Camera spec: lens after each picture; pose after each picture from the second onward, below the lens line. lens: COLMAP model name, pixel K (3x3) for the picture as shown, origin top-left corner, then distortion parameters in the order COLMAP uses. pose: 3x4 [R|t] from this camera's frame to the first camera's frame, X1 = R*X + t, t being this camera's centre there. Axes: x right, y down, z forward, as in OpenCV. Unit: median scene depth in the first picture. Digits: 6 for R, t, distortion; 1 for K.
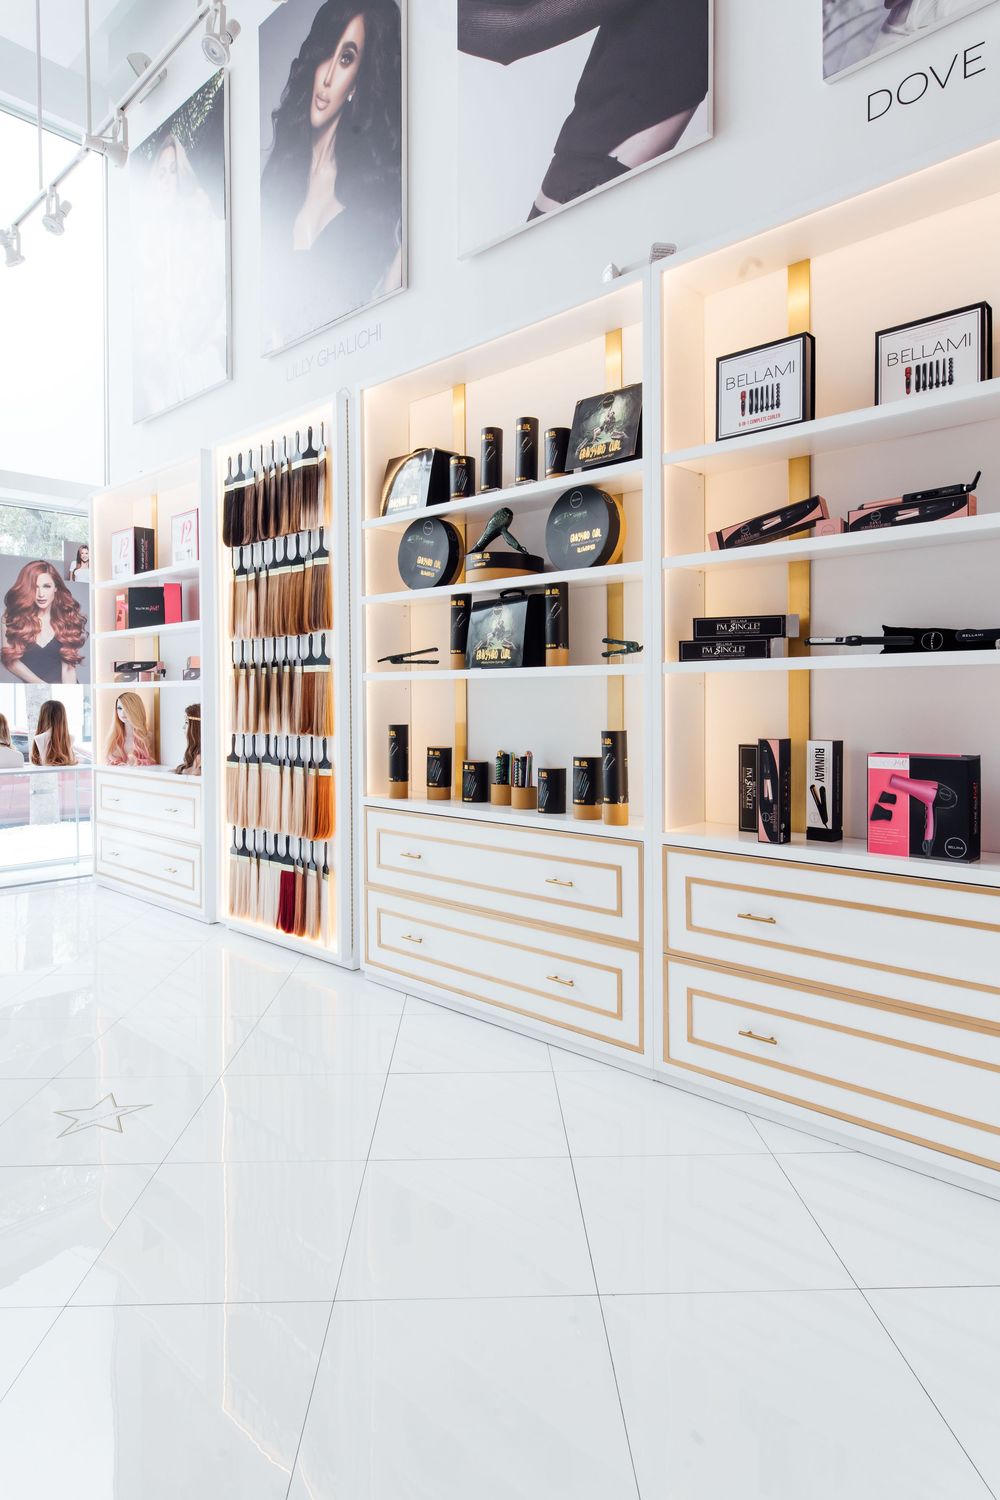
lens RADIAL K [[877.2, 0, 503.0], [0, 877.2, 719.8], [0, 0, 1]] dist [0.000475, 0.000241]
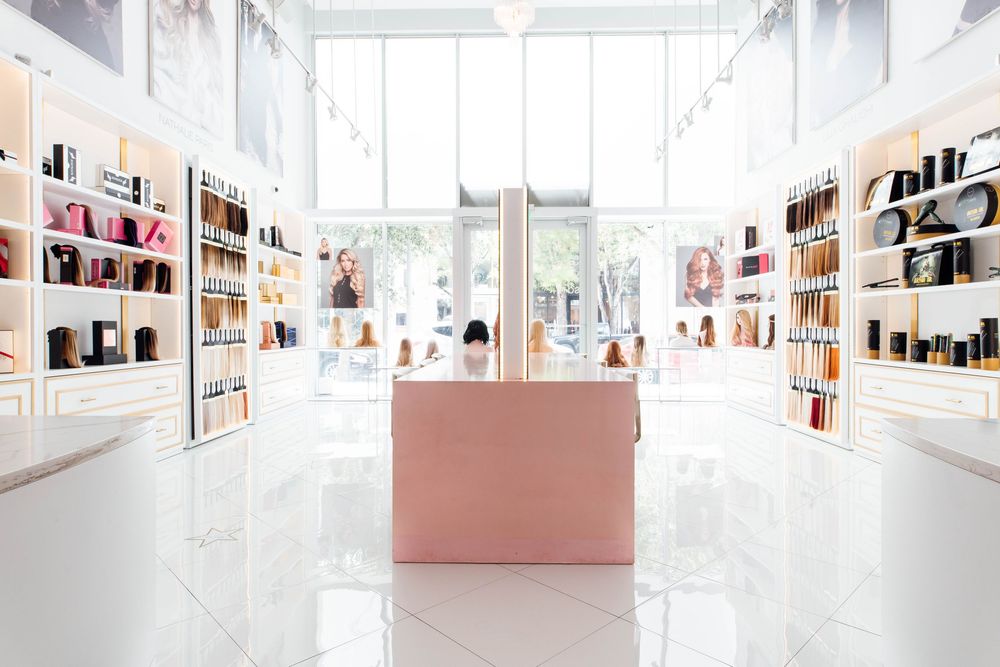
lens RADIAL K [[564.7, 0, 500.0], [0, 564.7, 333.5], [0, 0, 1]] dist [0.002420, 0.000427]
pose [[0.666801, 0.008769, -0.745185, 0.230303], [-0.010984, 0.999938, 0.001938, 0.037464], [0.745155, 0.006893, 0.666855, -0.375294]]
